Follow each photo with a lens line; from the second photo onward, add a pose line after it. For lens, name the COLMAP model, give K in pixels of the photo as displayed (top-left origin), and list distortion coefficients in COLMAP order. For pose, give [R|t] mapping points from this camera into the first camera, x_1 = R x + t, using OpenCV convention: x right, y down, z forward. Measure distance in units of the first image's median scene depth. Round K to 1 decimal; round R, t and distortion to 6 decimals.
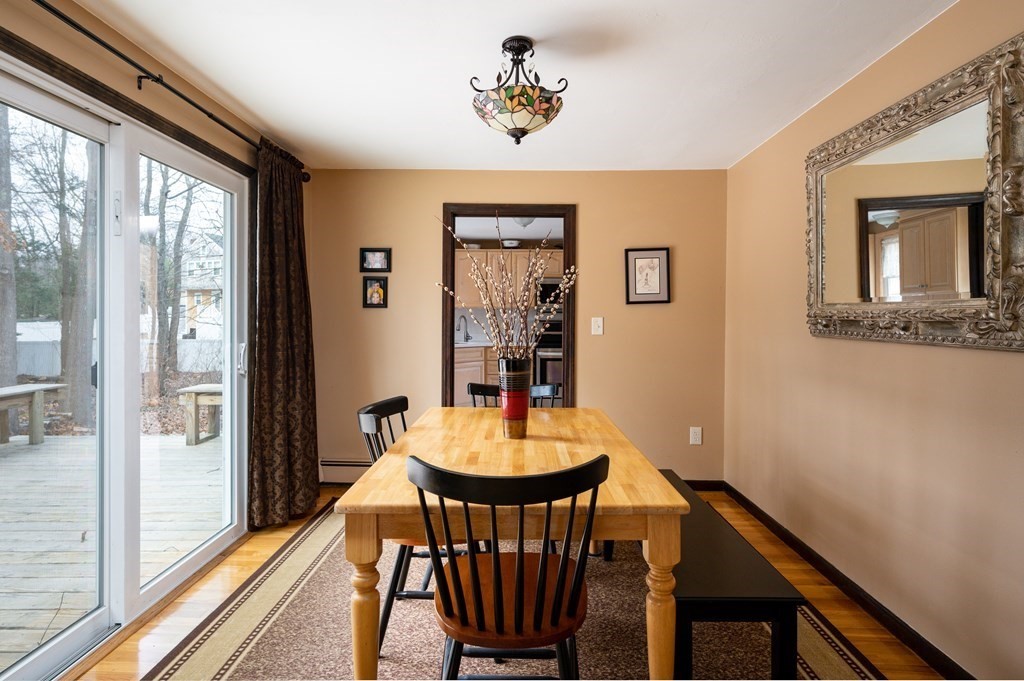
lens RADIAL K [[531.7, 0, 513.5], [0, 531.7, 317.1], [0, 0, 1]] dist [-0.000280, 0.000017]
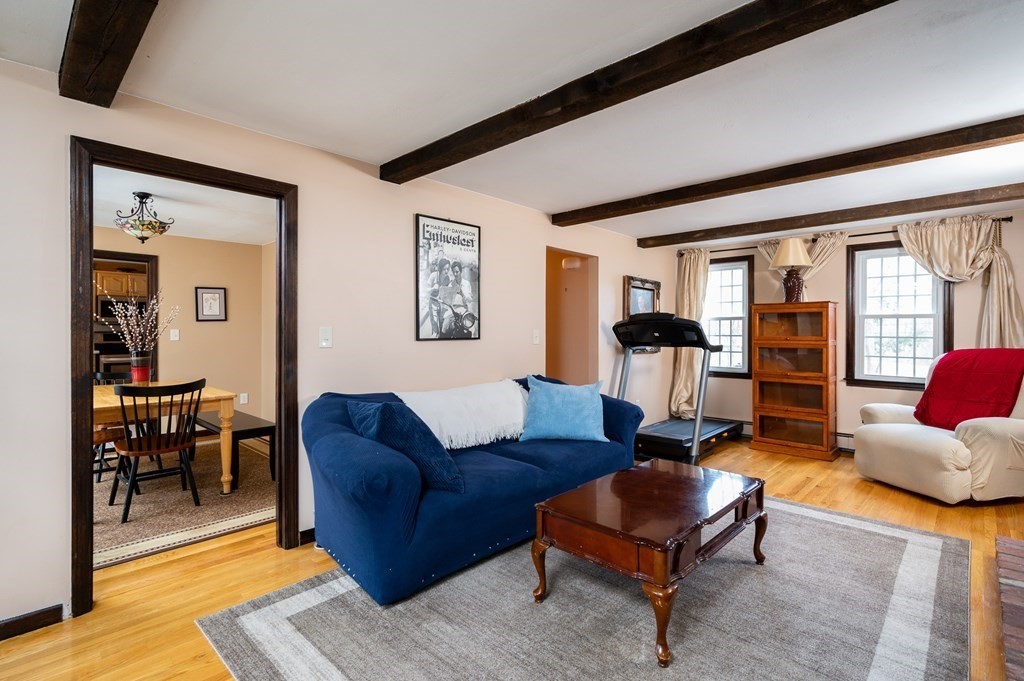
lens RADIAL K [[487.7, 0, 510.9], [0, 487.7, 329.0], [0, 0, 1]] dist [-0.000565, -0.000138]
pose [[0.682226, -0.005564, 0.731120, -0.384688], [0.002003, 0.999982, 0.005741, -0.013744], [-0.731138, -0.002452, 0.682225, -1.242083]]
